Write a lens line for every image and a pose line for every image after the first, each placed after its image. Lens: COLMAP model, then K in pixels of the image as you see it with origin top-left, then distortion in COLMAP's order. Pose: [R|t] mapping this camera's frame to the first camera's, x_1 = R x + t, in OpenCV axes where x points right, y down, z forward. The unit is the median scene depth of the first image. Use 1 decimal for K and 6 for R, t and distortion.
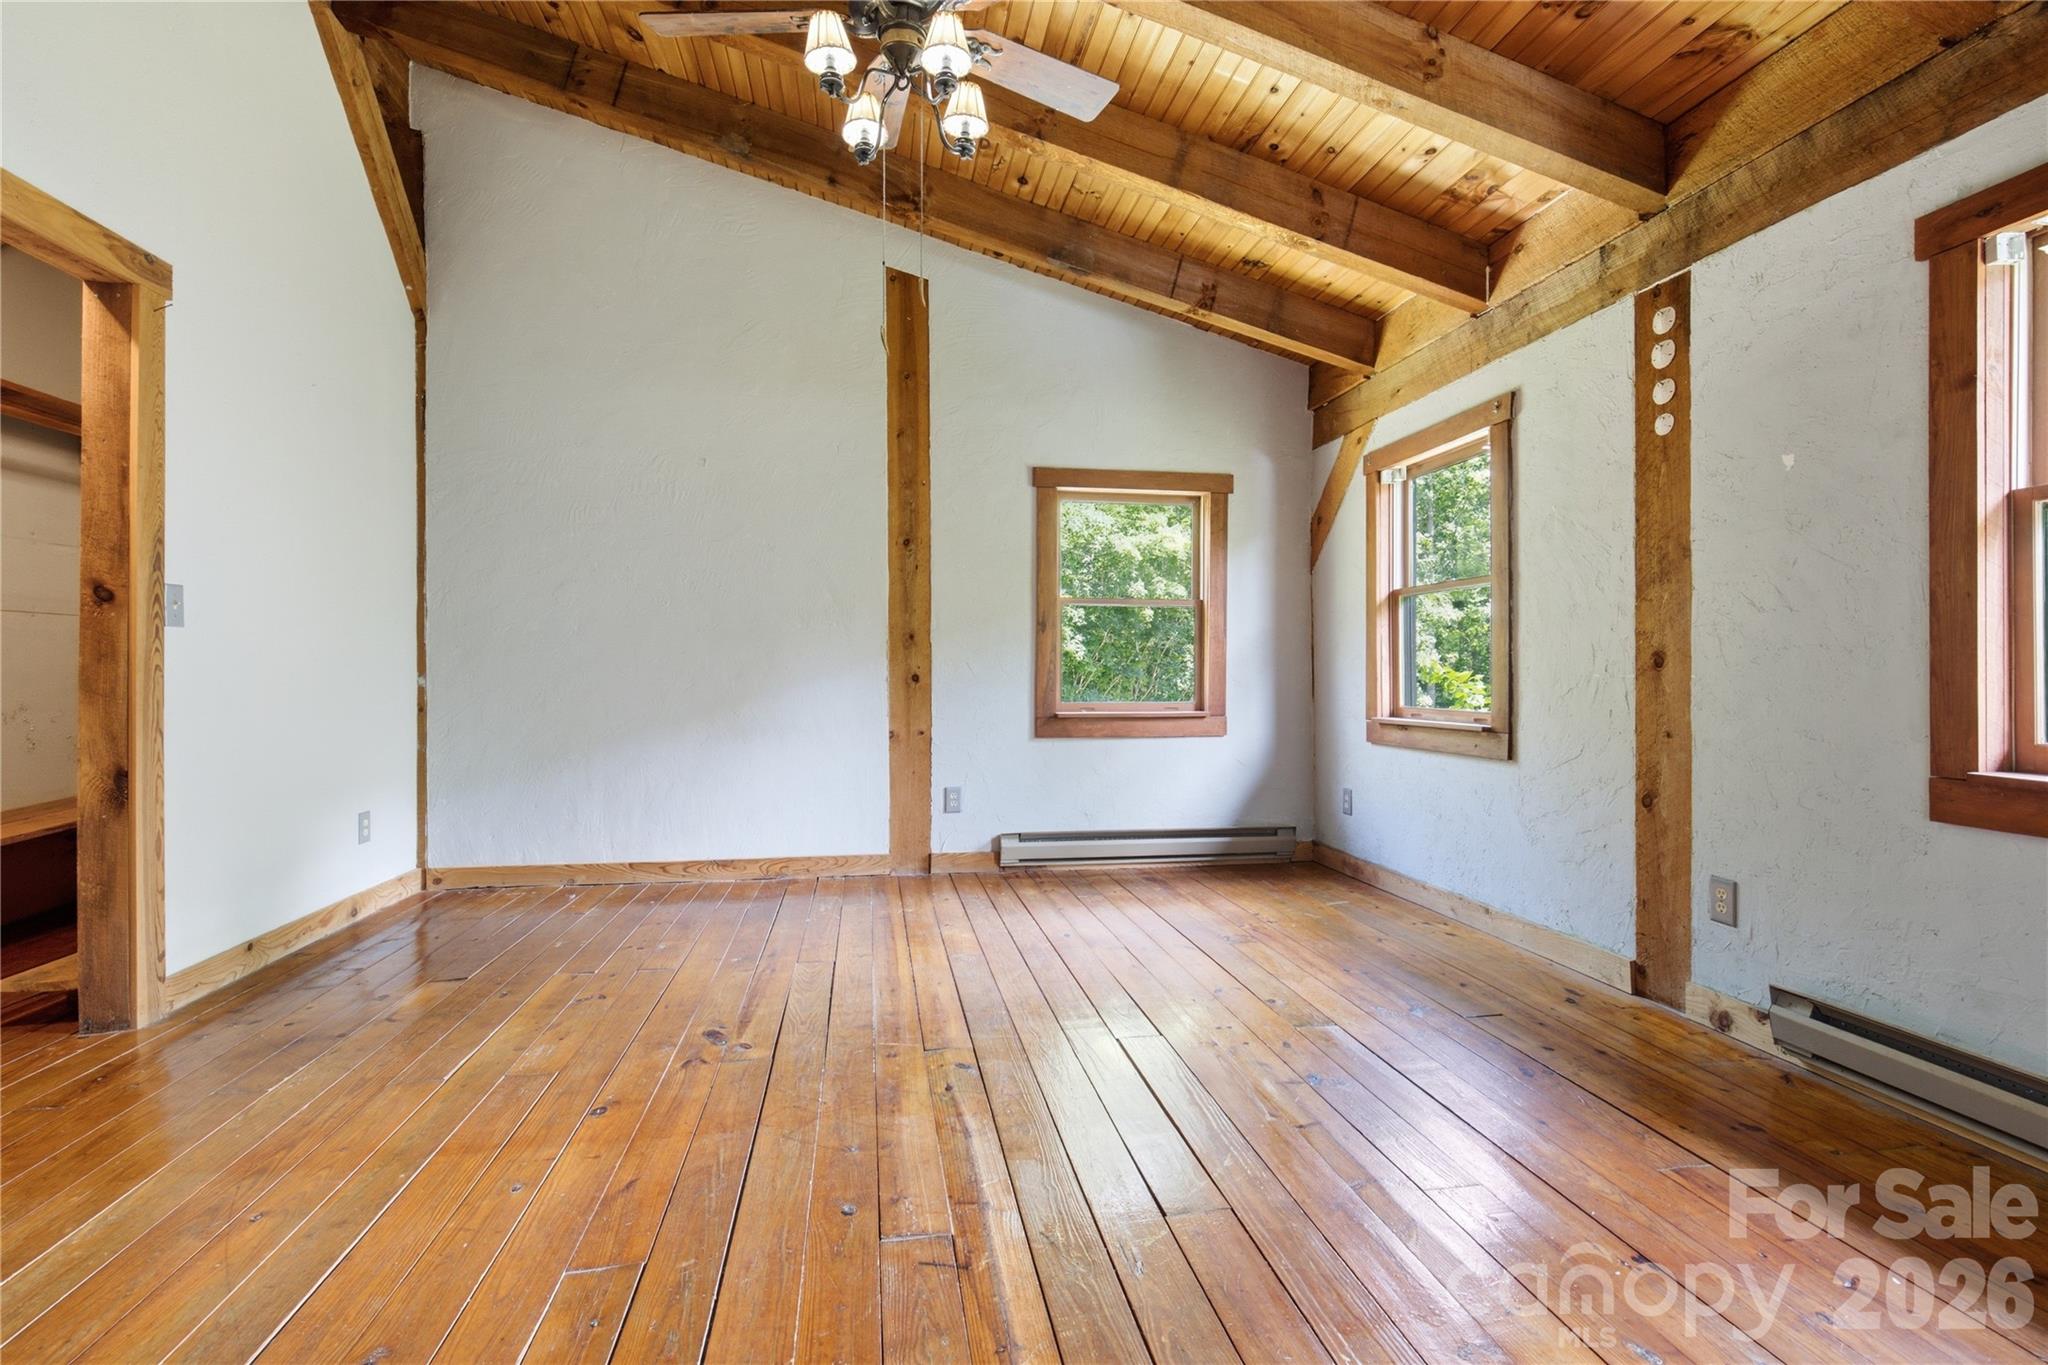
lens RADIAL K [[963.5, 0, 1024.0], [0, 963.5, 682.5], [0, 0, 1]] dist [0.000805, 0.000569]
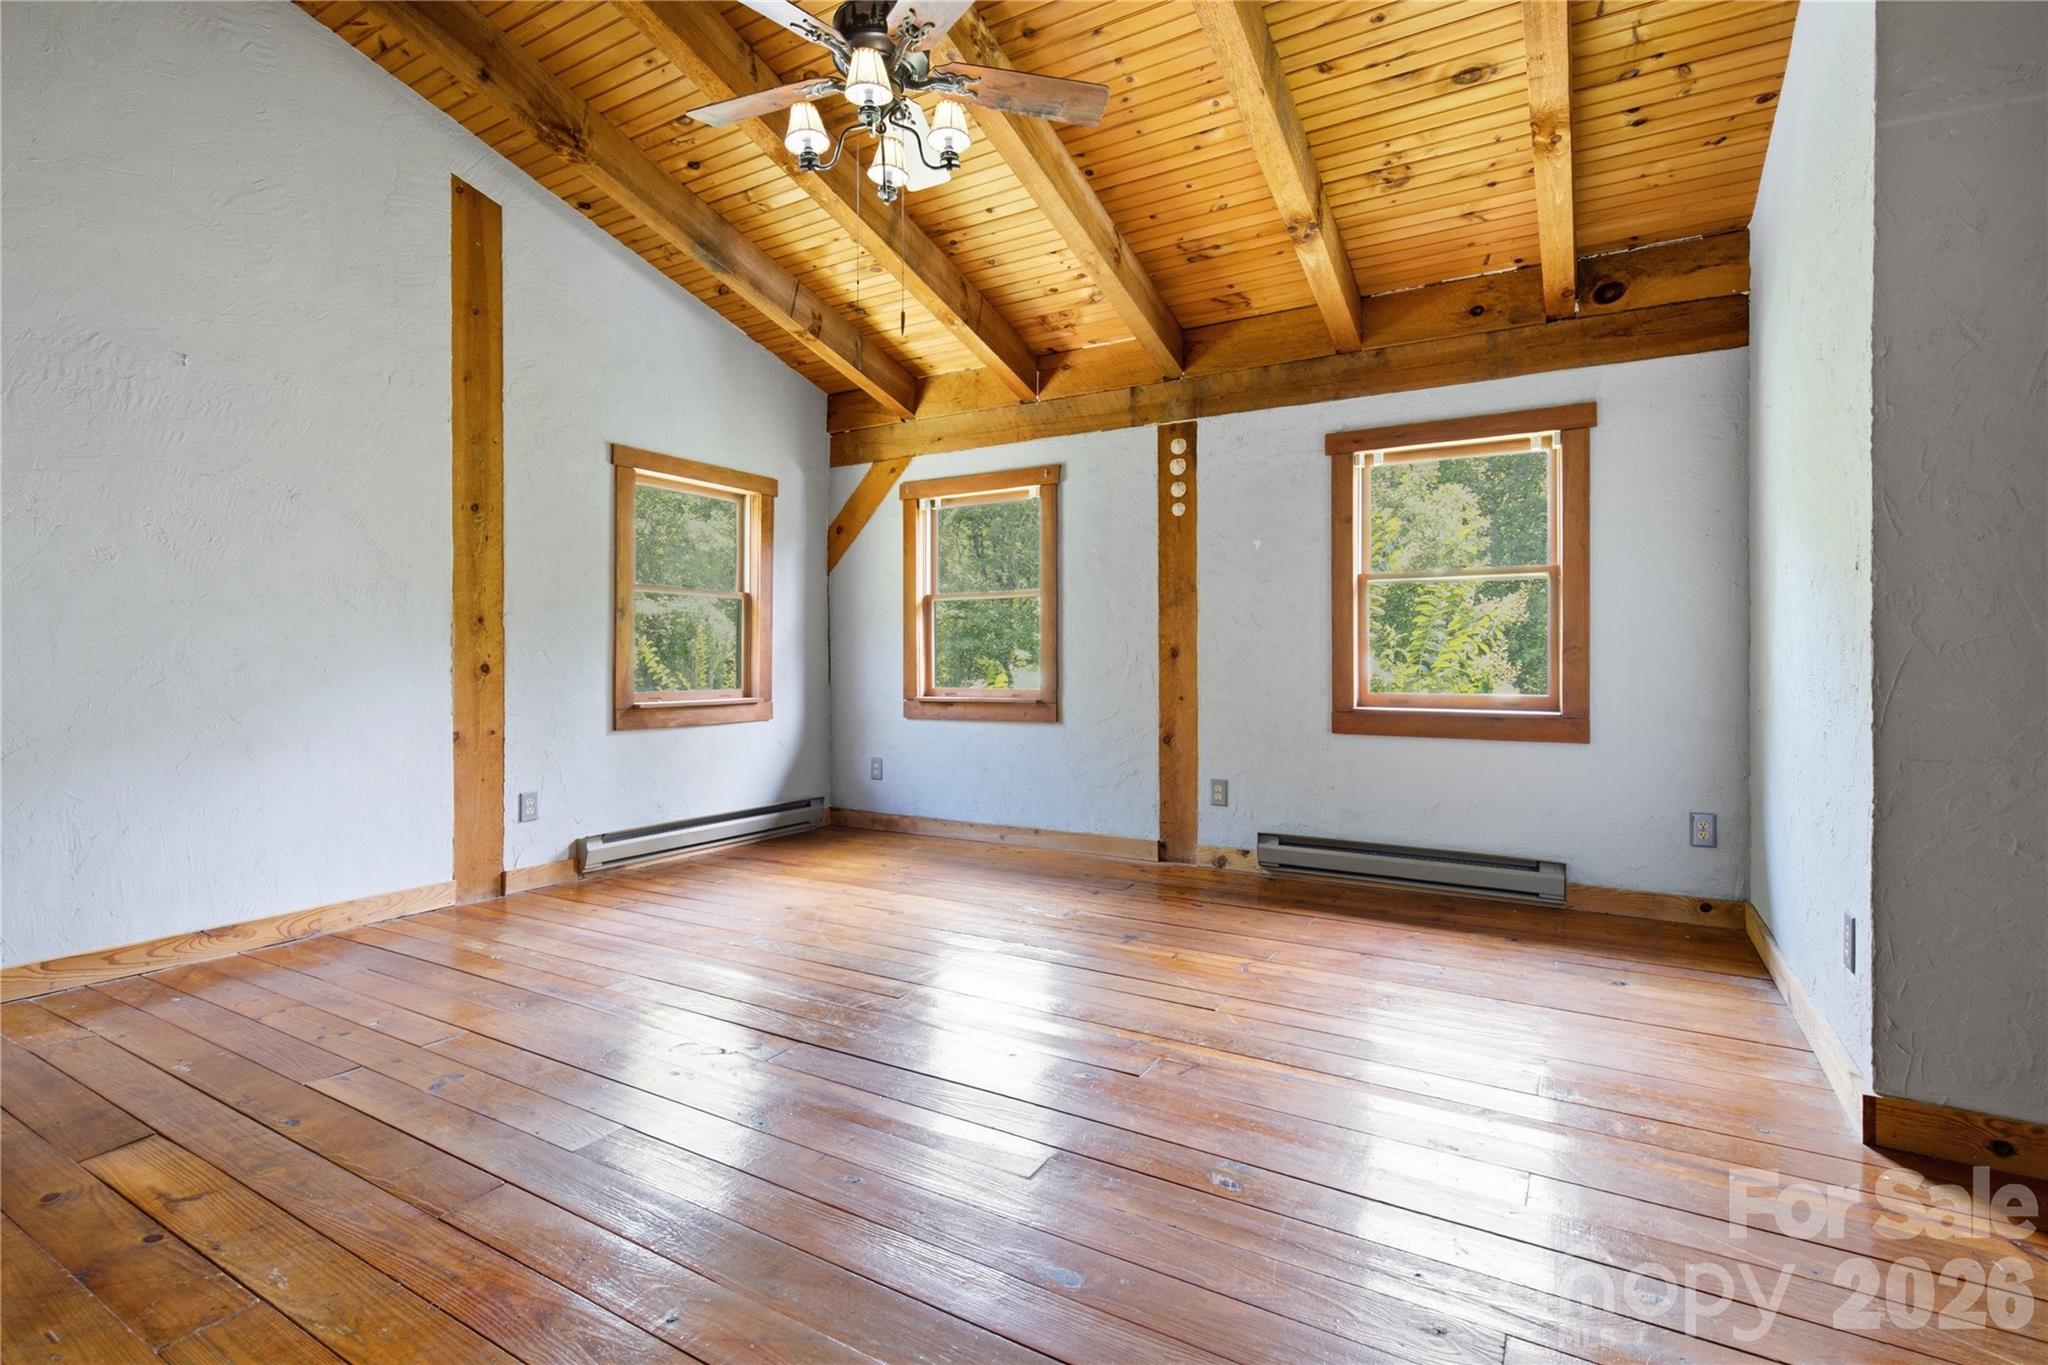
lens RADIAL K [[963.7, 0, 1024.9], [0, 963.7, 672.0], [0, 0, 1]] dist [0.000213, 0.000572]
pose [[0.641813, -0.010234, 0.766793, -0.495045], [0.010199, 0.999936, 0.004809, -0.000805], [-0.766793, 0.004734, 0.641876, 0.095324]]
